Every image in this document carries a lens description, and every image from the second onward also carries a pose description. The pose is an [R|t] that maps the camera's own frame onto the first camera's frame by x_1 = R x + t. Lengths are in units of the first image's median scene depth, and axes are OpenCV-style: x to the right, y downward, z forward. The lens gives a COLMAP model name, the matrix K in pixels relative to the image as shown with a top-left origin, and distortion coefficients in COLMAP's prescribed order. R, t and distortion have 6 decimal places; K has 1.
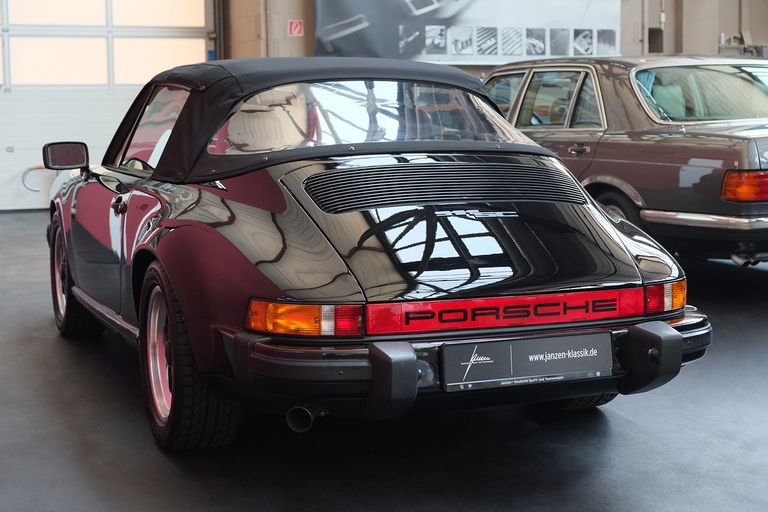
lens RADIAL K [[1323.5, 0, 384.1], [0, 1323.5, 255.9], [0, 0, 1]] dist [-0.043757, 0.000000]
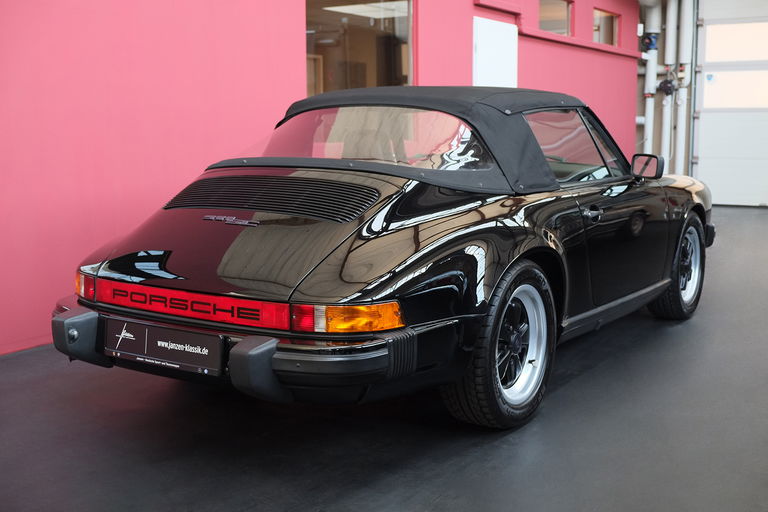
lens RADIAL K [[925.3, 0, 383.9], [0, 925.3, 256.0], [0, 0, 1]] dist [-0.025673, 0.000000]
pose [[0.566255, 0.119103, -0.815580, 0.869051], [-0.093681, 0.992393, 0.079881, -0.083141], [0.818889, 0.031172, 0.573104, 0.673456]]
